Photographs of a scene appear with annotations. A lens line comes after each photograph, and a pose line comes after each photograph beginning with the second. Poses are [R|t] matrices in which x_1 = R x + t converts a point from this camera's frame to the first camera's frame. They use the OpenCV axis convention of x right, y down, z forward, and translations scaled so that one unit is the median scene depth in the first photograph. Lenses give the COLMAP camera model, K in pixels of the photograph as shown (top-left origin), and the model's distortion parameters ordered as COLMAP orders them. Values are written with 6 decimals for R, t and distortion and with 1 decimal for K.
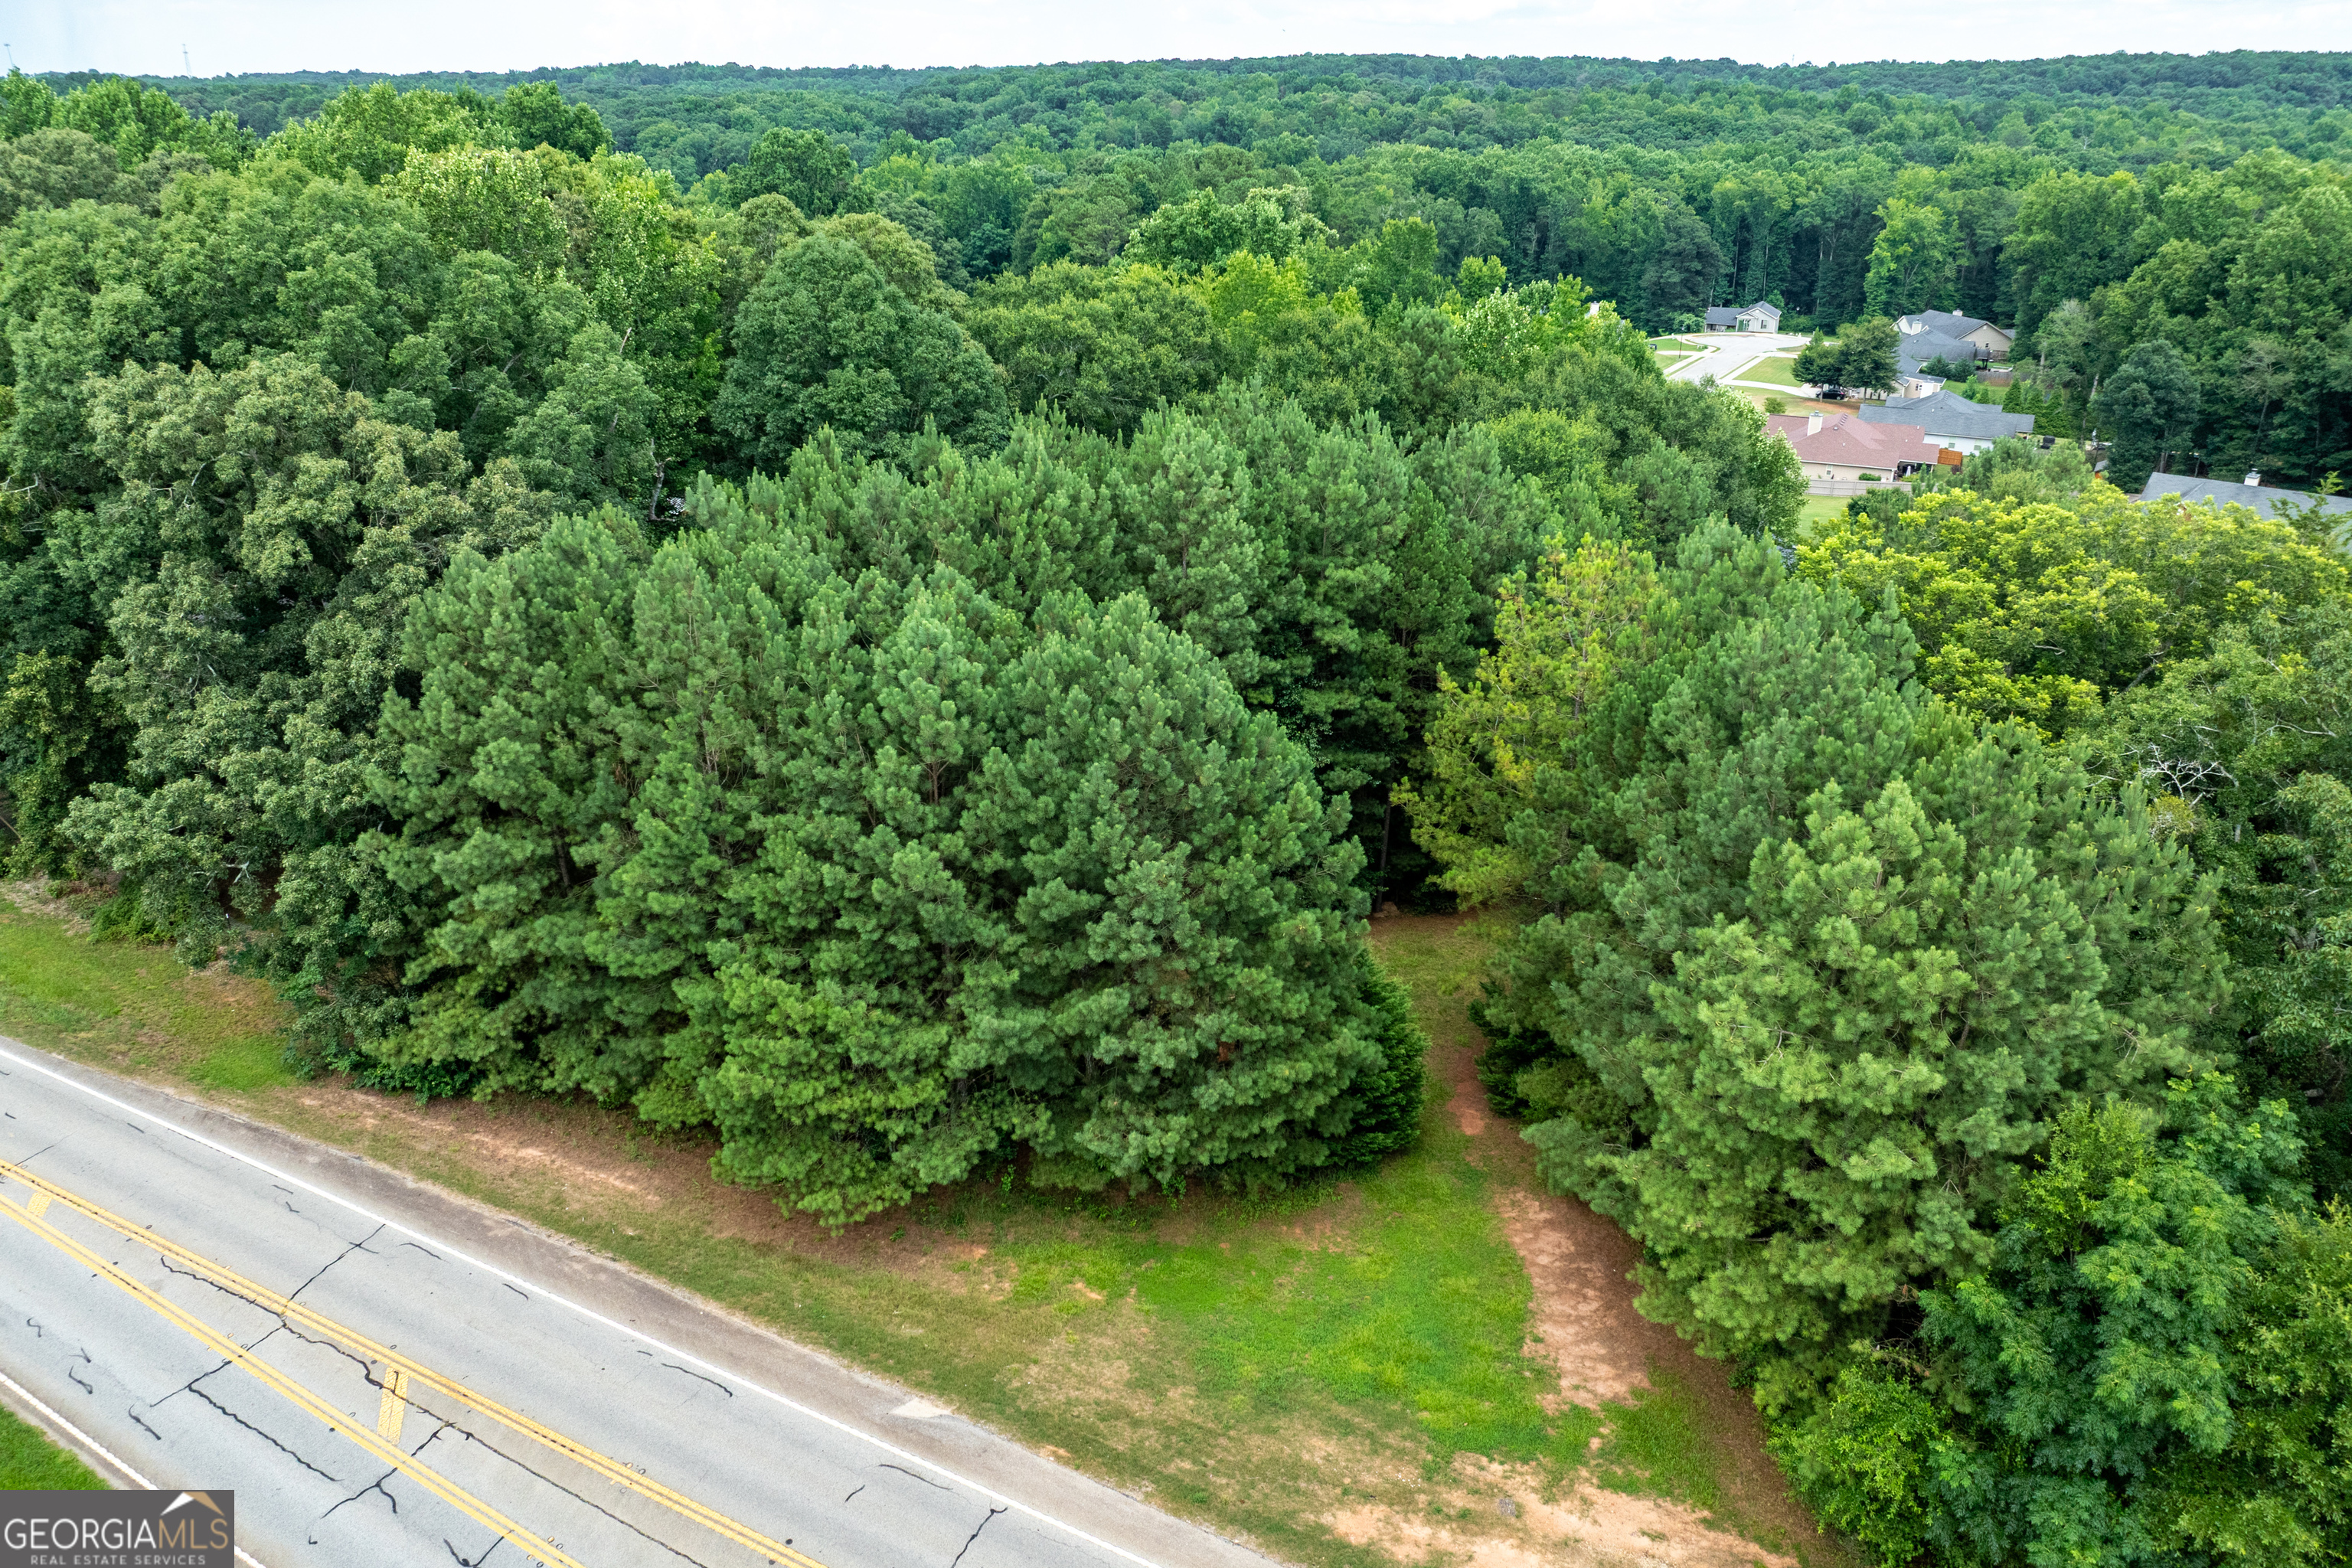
lens RADIAL K [[1604.6, 0, 1176.0], [0, 1604.6, 784.0], [0, 0, 1]] dist [-0.034020, 0.005042]
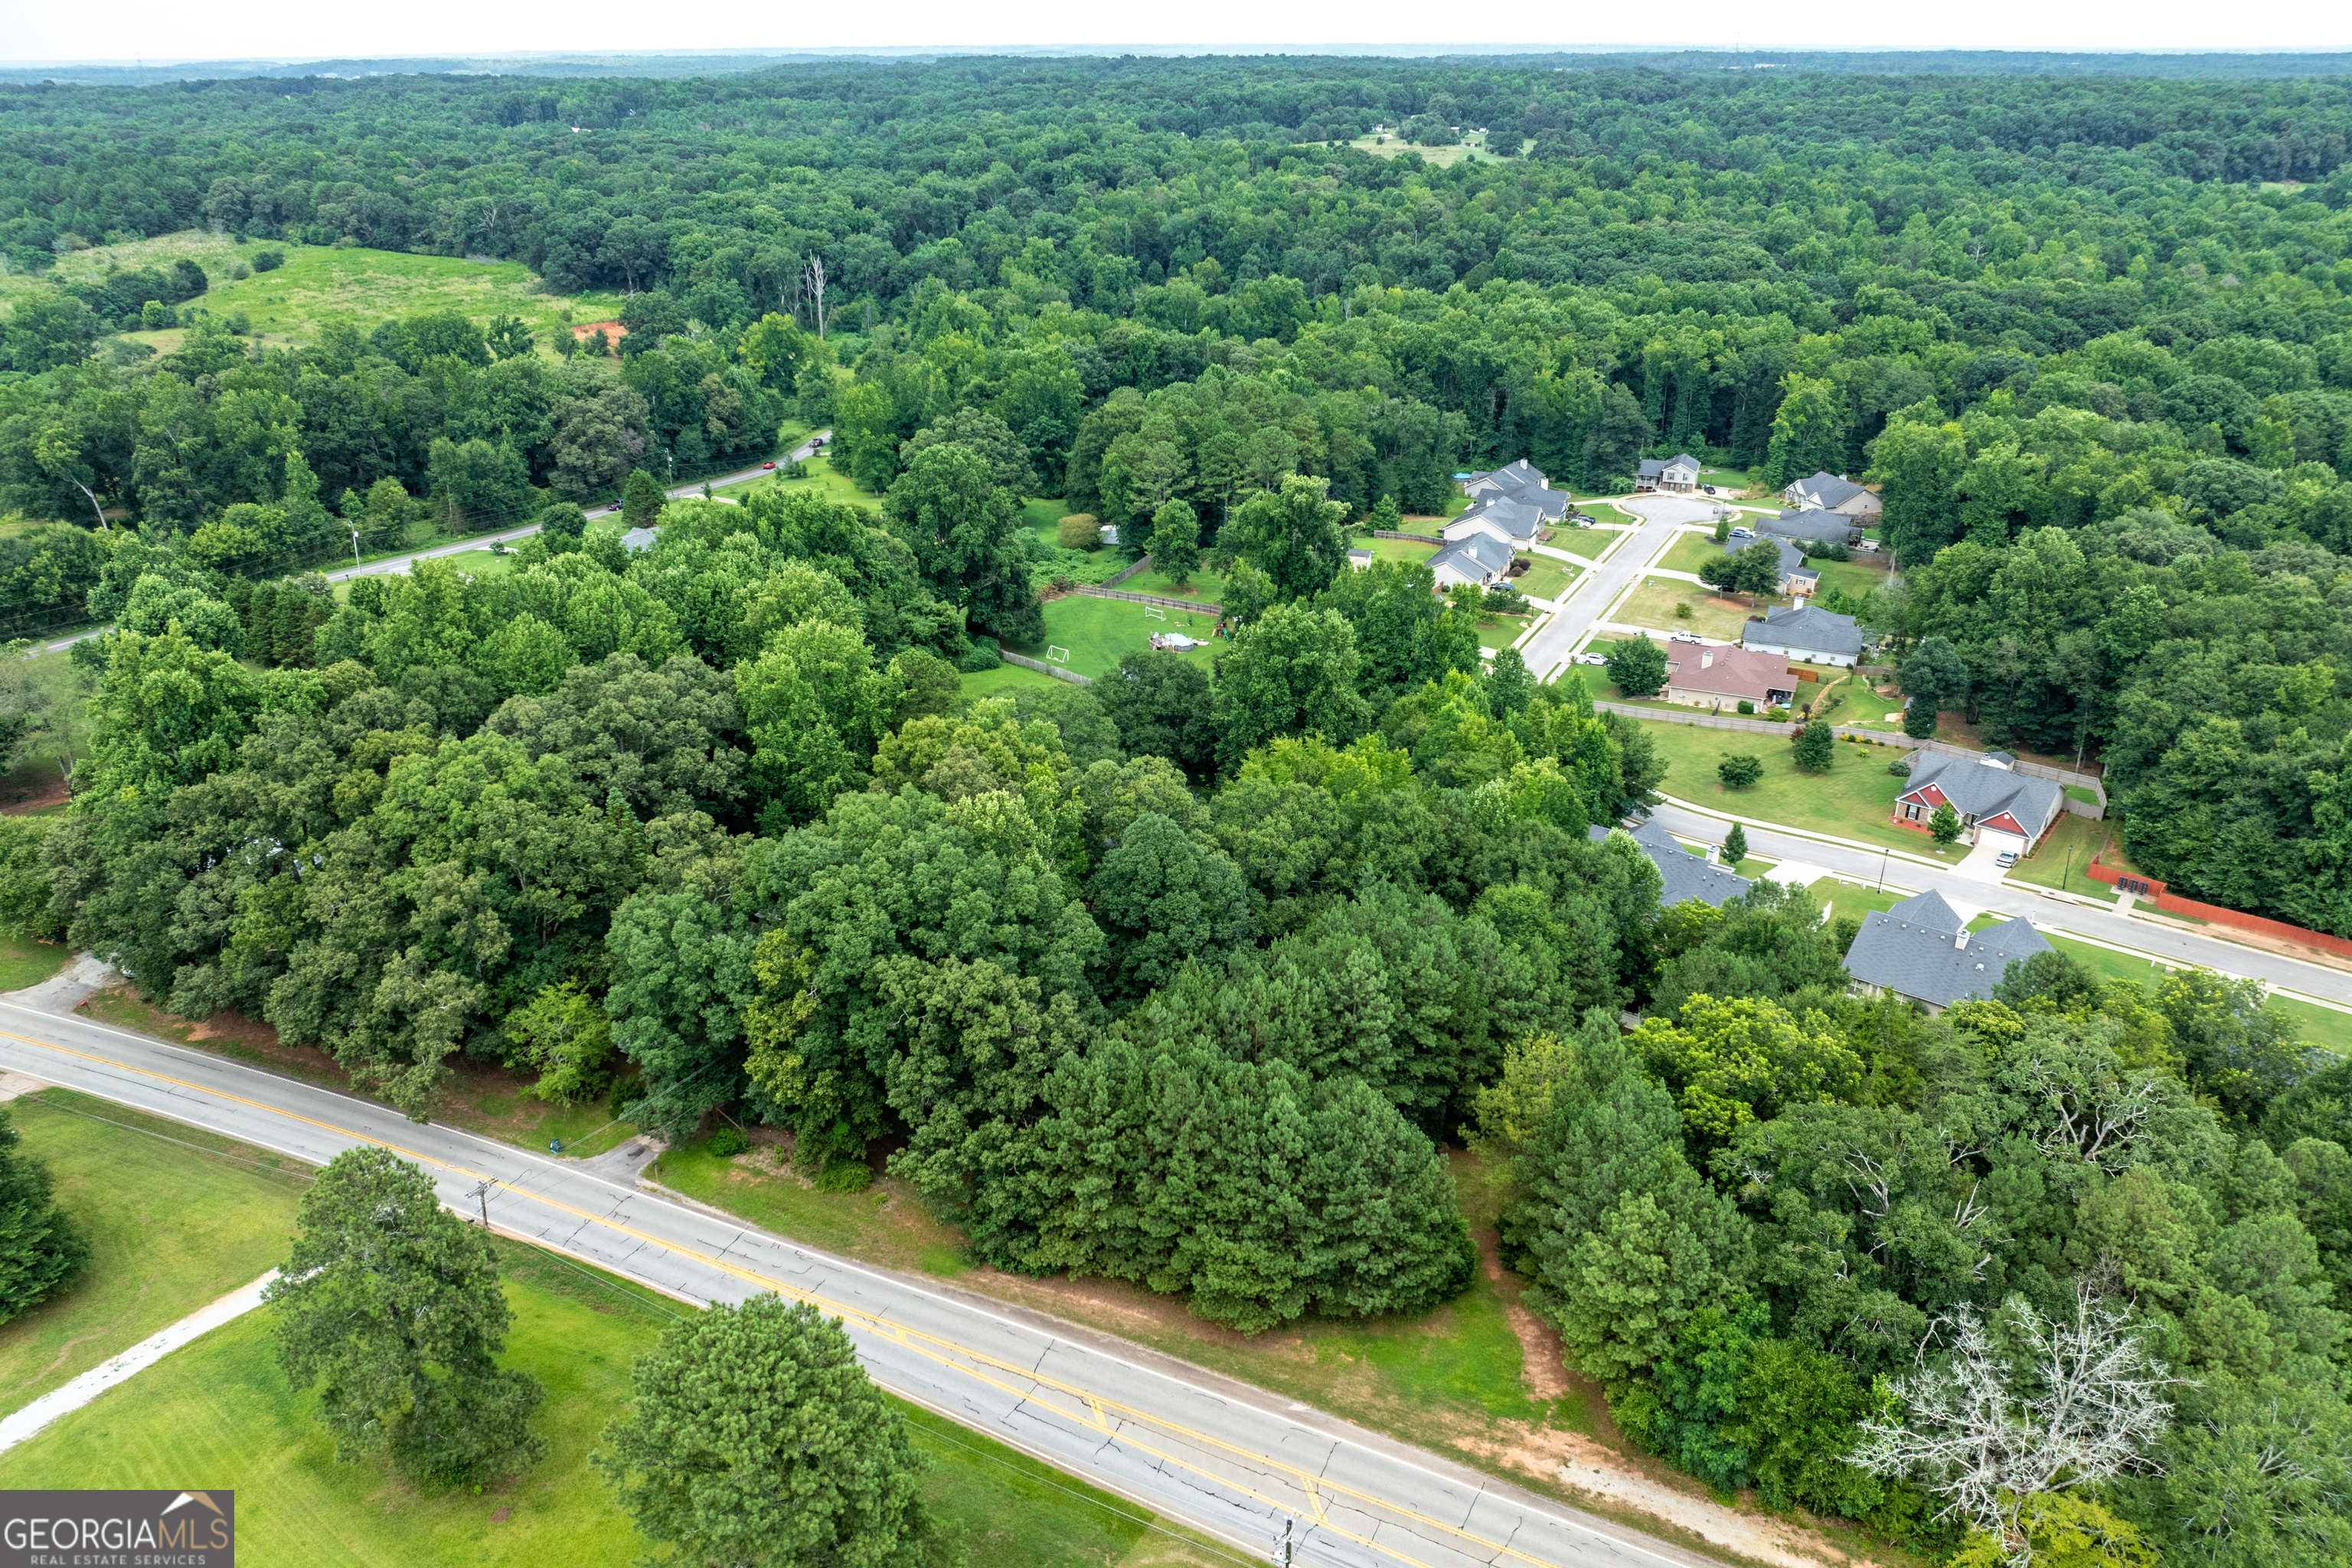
lens RADIAL K [[1561.4, 0, 1183.5], [0, 1561.4, 840.1], [0, 0, 1]] dist [-0.019298, 0.000121]
pose [[0.999480, -0.018133, 0.026652, -0.377041], [0.016934, 0.998865, 0.044527, -0.630235], [-0.027429, -0.044052, 0.998653, -1.451886]]
